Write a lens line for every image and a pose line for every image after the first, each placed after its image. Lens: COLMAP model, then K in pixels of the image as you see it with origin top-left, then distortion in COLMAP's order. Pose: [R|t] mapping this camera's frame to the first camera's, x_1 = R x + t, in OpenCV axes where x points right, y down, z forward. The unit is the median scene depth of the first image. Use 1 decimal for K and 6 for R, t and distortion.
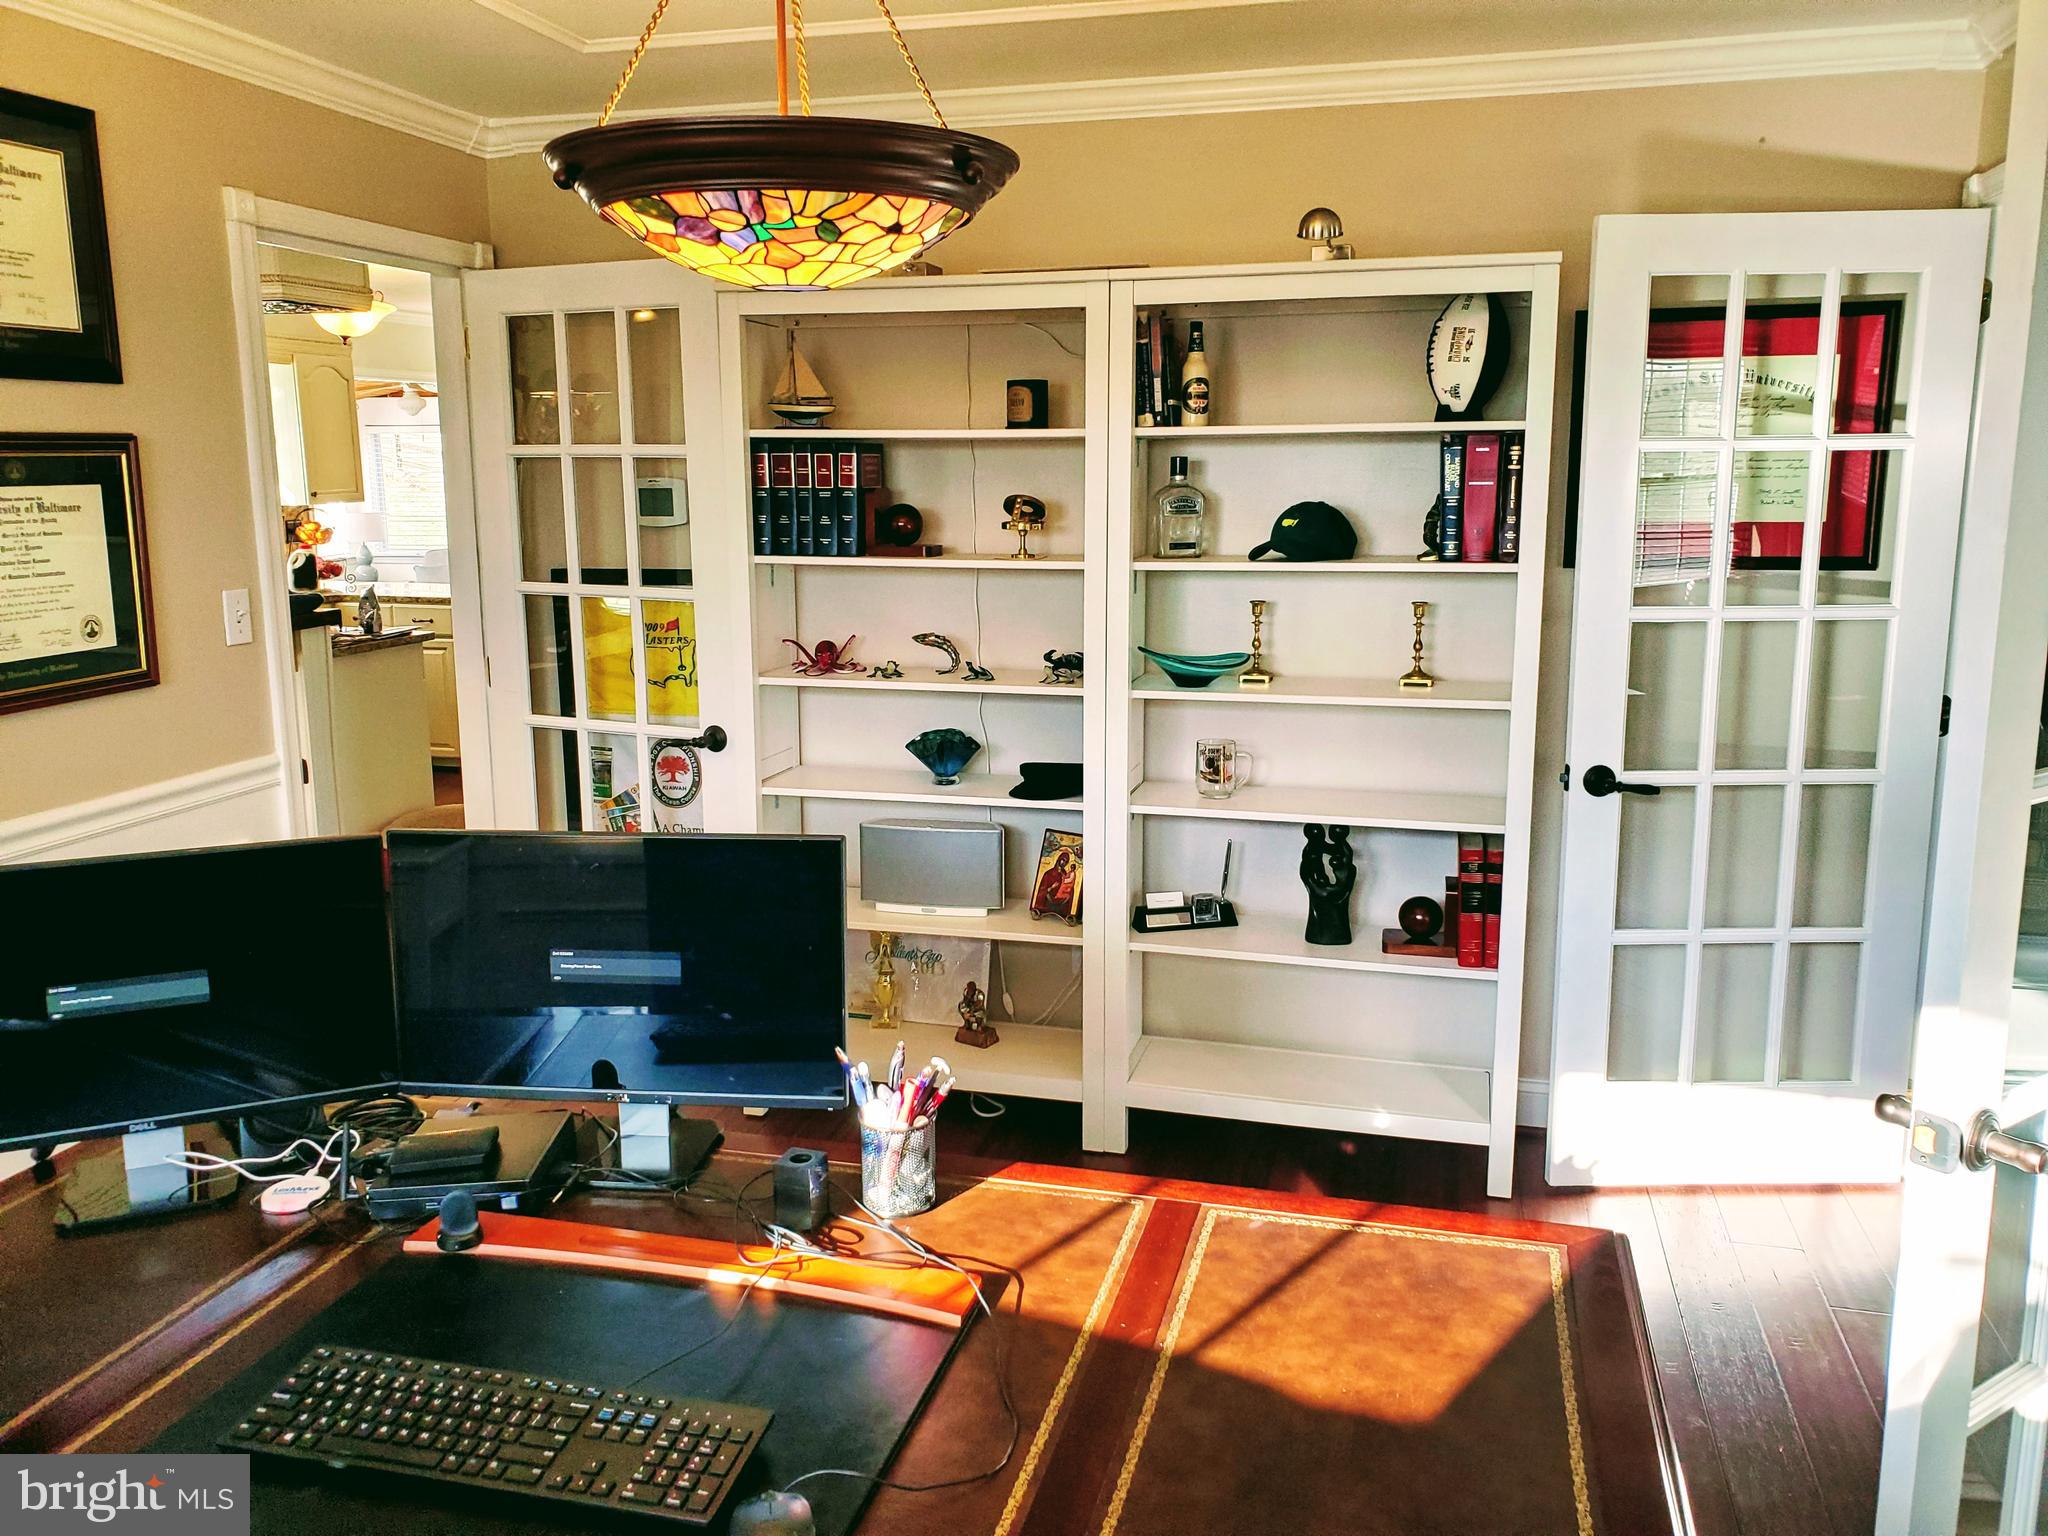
lens RADIAL K [[1626.0, 0, 1024.0], [0, 1626.0, 768.0], [0, 0, 1]] dist [0.009303, 0.002308]
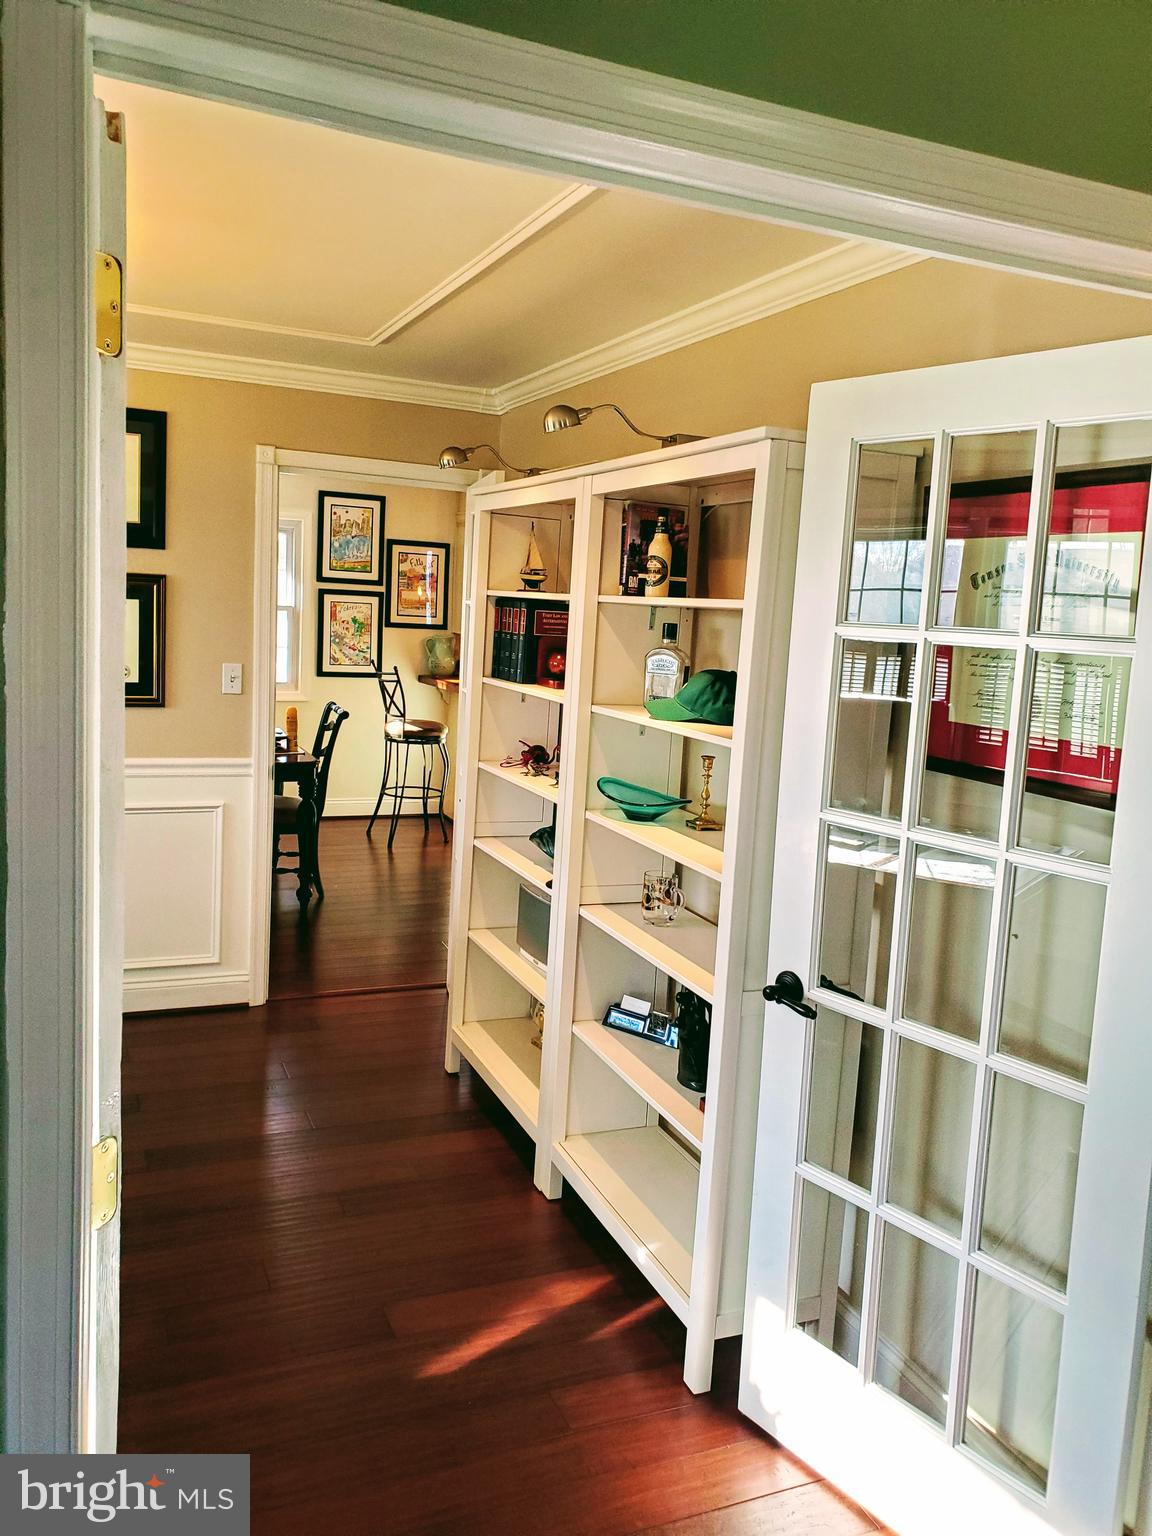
lens RADIAL K [[1171.8, 0, 576.0], [0, 1171.8, 768.0], [0, 0, 1]] dist [0.052777, 0.000857]
pose [[0.610437, 0.152064, -0.777331, 0.775454], [-0.201059, 0.979002, 0.033624, -0.113010], [0.766122, 0.135764, 0.628192, 0.469822]]
